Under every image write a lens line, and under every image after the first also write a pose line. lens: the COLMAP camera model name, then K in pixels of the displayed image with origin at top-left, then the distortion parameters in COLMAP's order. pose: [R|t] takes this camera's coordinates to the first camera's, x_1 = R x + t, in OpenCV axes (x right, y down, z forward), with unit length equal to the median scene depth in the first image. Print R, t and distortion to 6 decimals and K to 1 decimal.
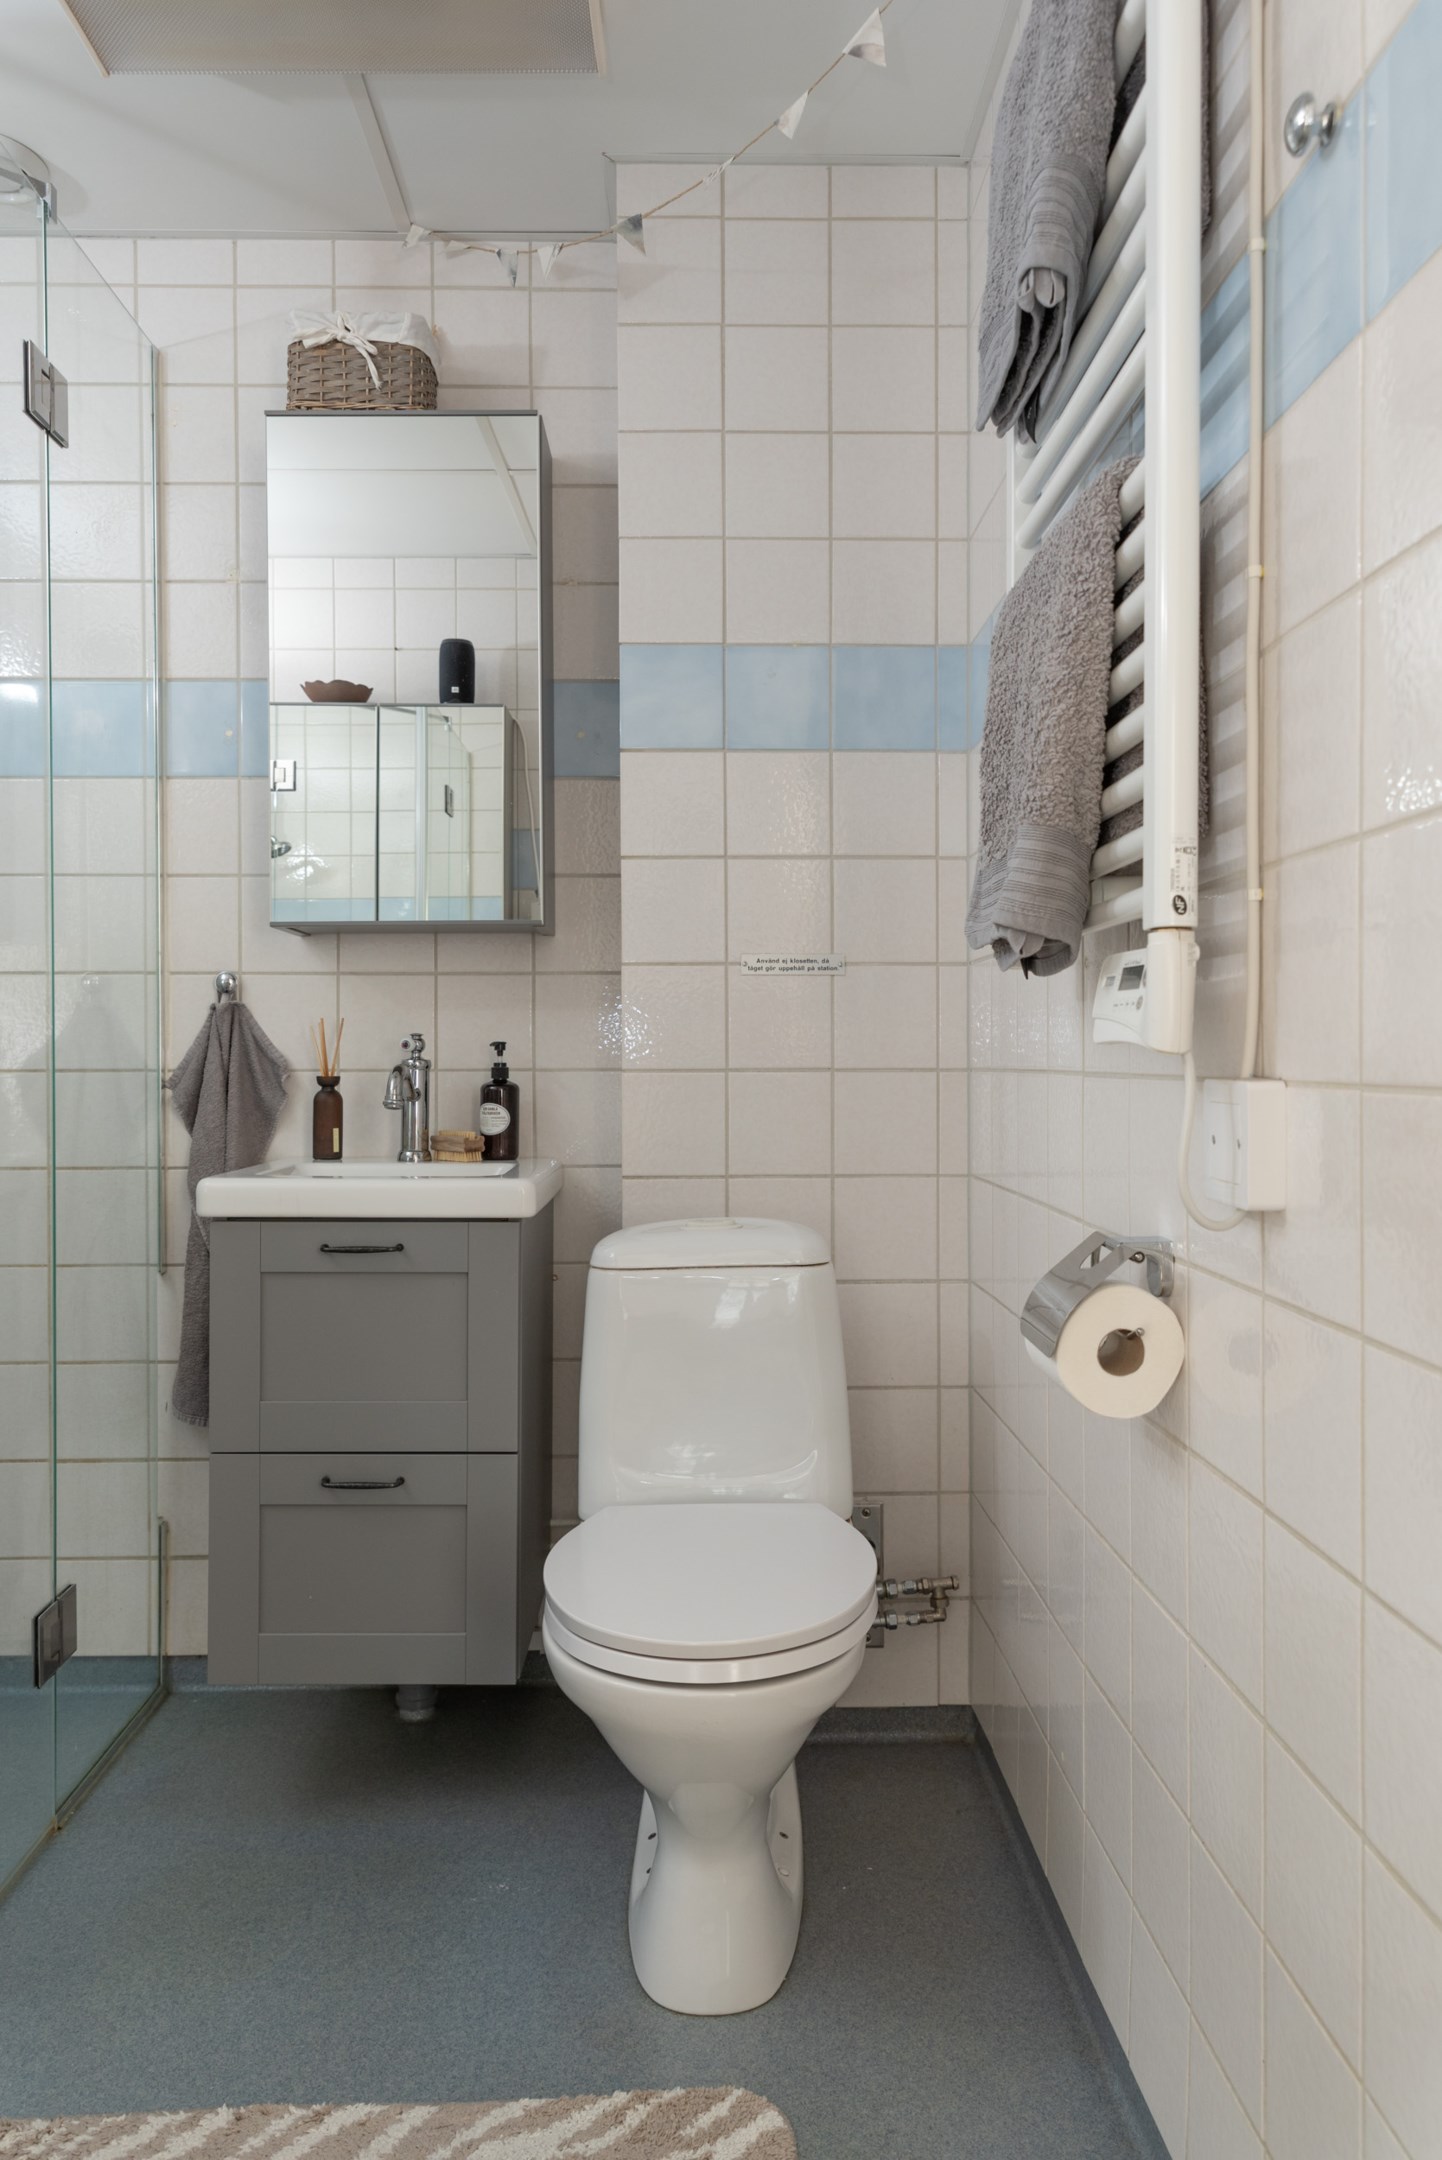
lens RADIAL K [[1471.9, 0, 715.6], [0, 1471.9, 1087.1], [0, 0, 1]] dist [0.000679, -0.002128]
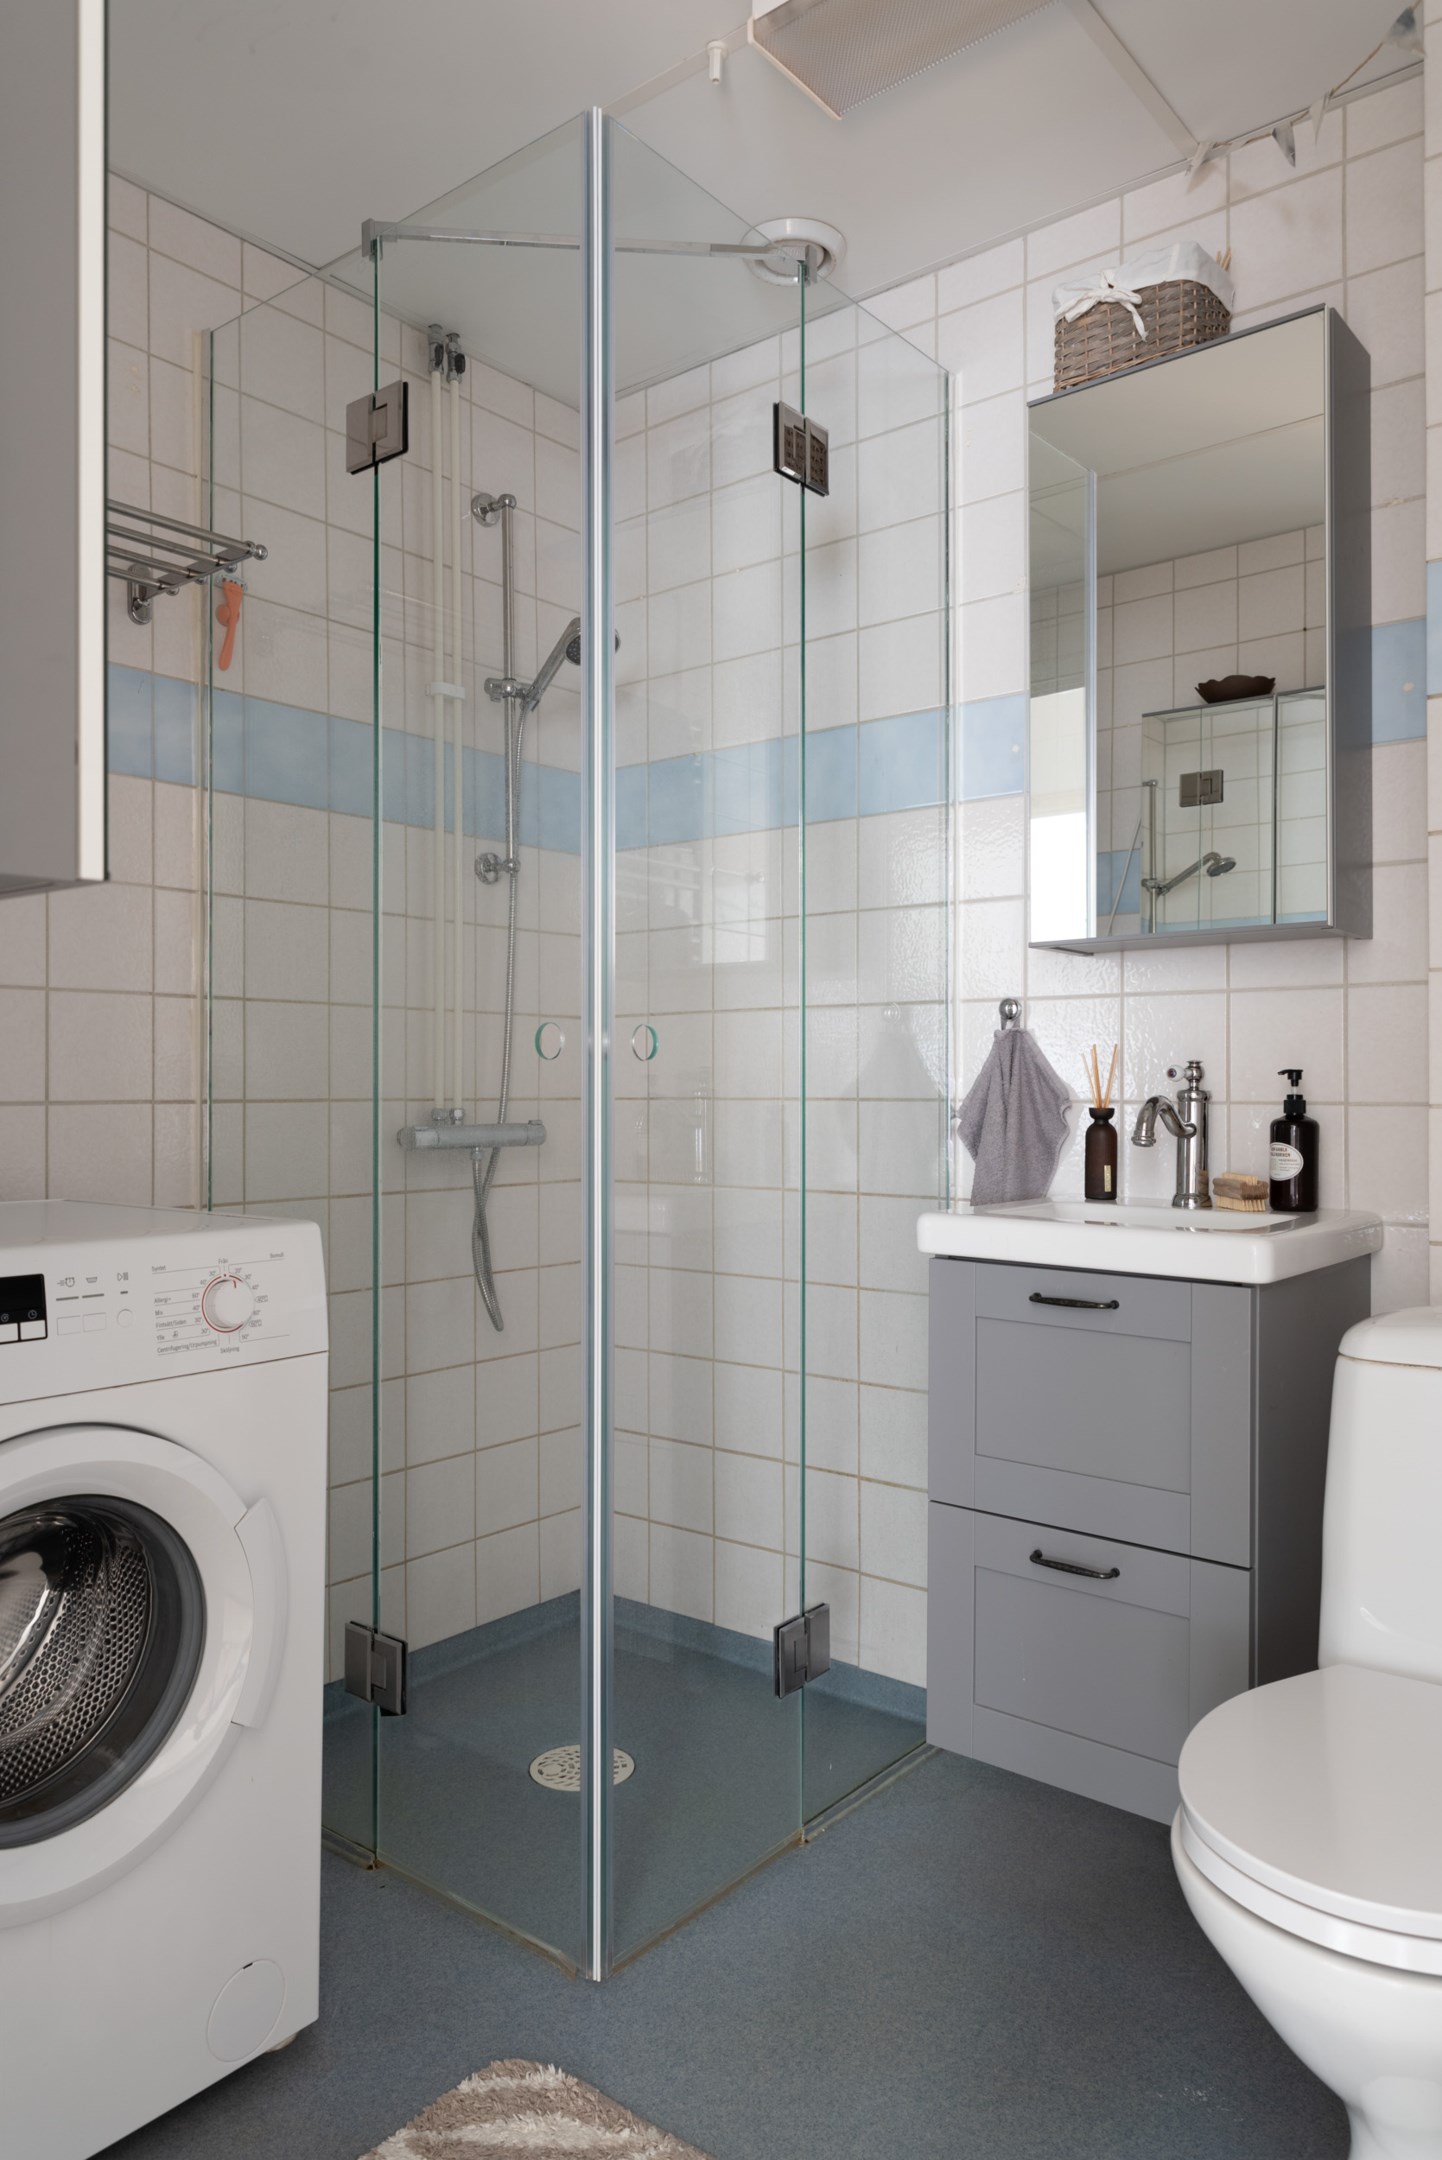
lens RADIAL K [[1471.9, 0, 715.6], [0, 1471.9, 1087.1], [0, 0, 1]] dist [0.000679, -0.002128]
pose [[0.756251, 0.004270, -0.654268, 0.152613], [-0.017002, 0.999769, -0.013128, -0.004223], [0.654061, 0.021052, 0.756149, 0.154348]]
